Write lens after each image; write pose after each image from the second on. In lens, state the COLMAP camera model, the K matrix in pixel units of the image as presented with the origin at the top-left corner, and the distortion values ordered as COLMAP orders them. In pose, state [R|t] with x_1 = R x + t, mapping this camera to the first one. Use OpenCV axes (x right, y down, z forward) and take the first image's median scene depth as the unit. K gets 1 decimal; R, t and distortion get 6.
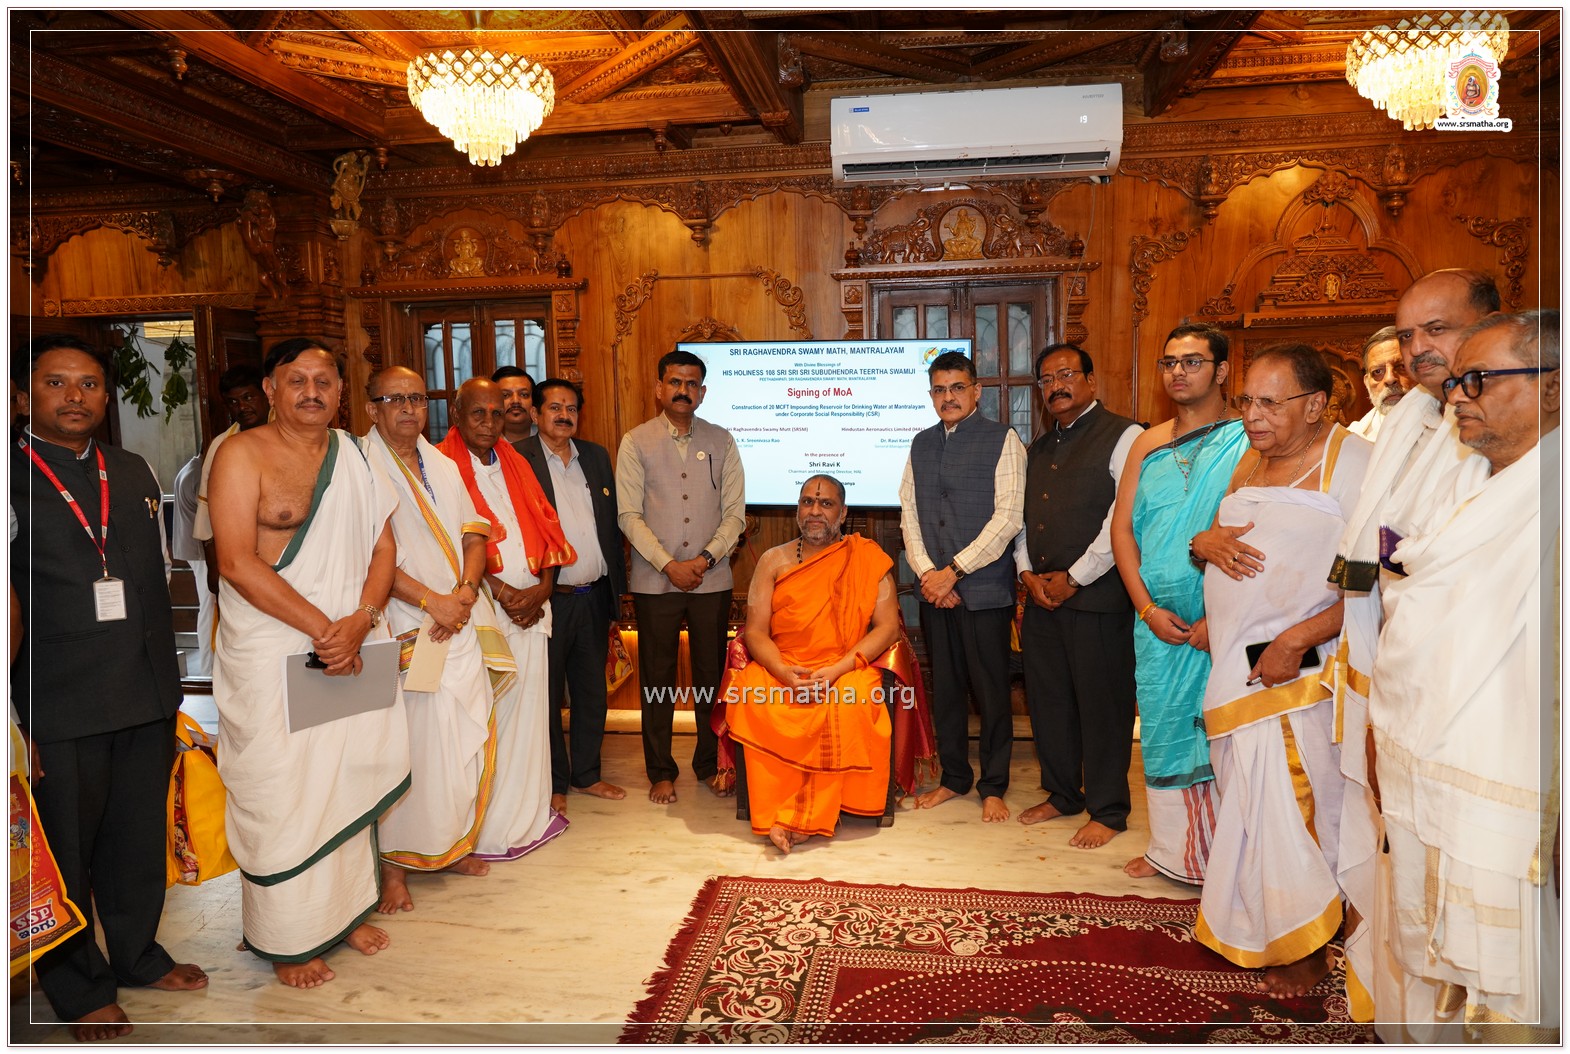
lens RADIAL K [[1044.5, 0, 785.0], [0, 1044.5, 527.0], [0, 0, 1]] dist [-0.025512, 0.026145]
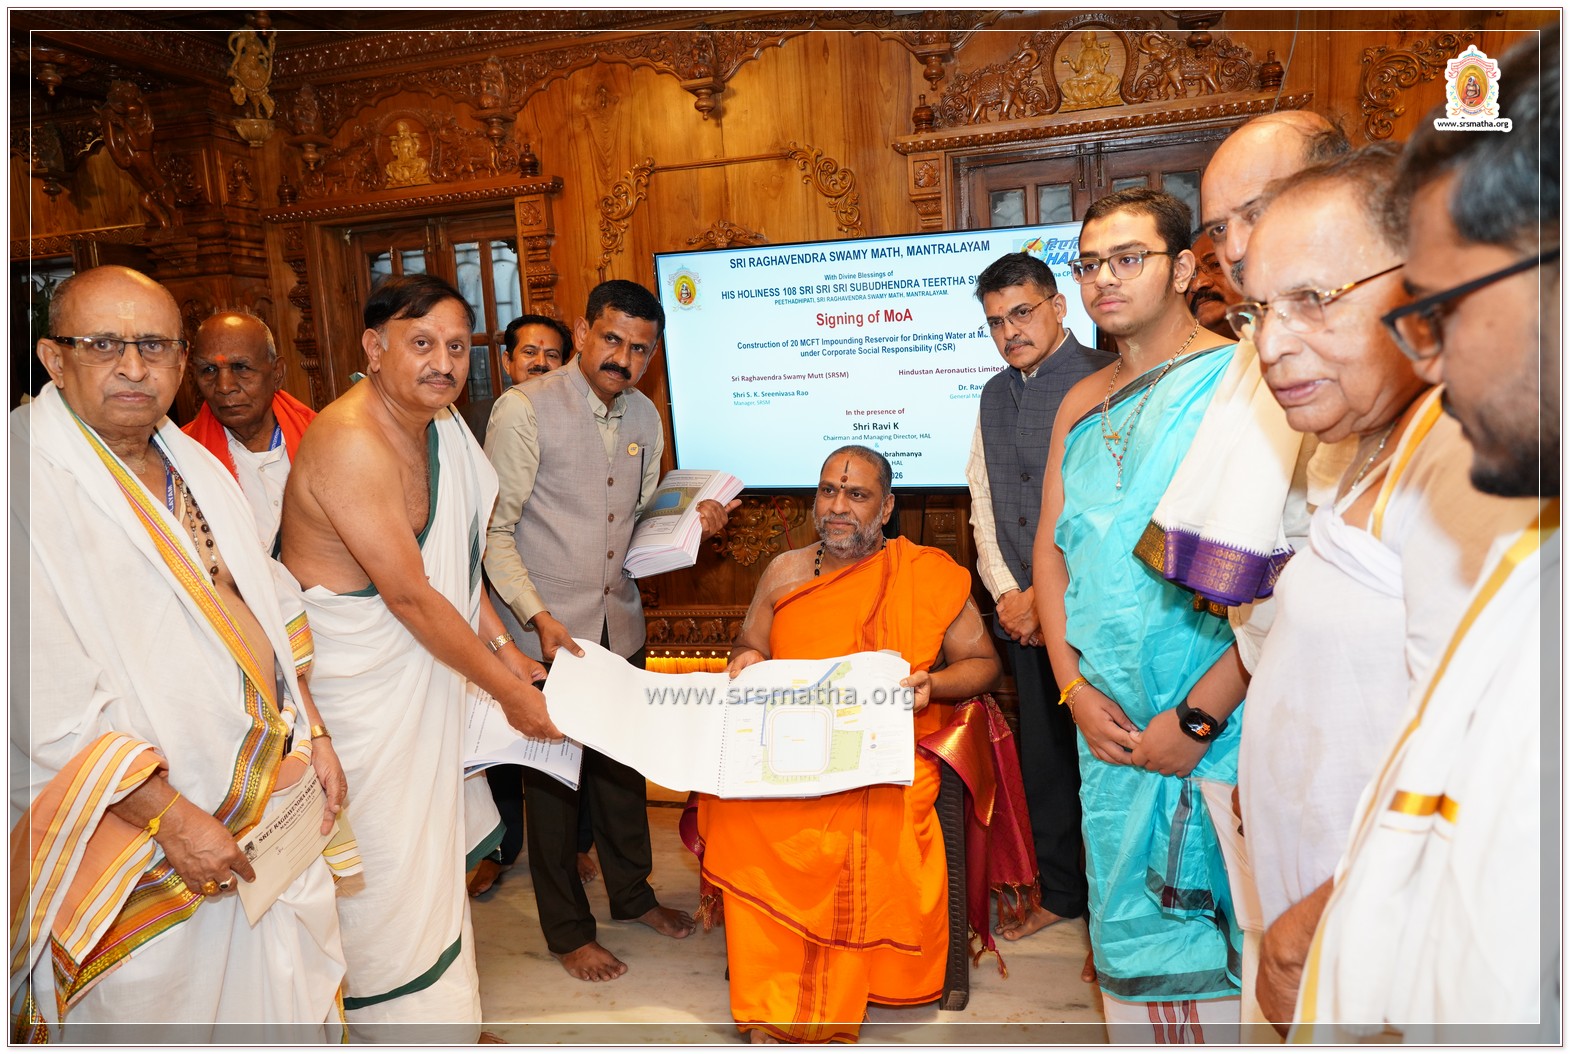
lens RADIAL K [[1106.1, 0, 785.0], [0, 1106.1, 527.0], [0, 0, 1]] dist [0.003431, 0.007880]
pose [[0.990164, -0.019701, -0.138518, 0.067565], [0.025430, 0.998887, 0.039715, -0.021927], [0.137581, -0.042847, 0.989563, 0.252237]]
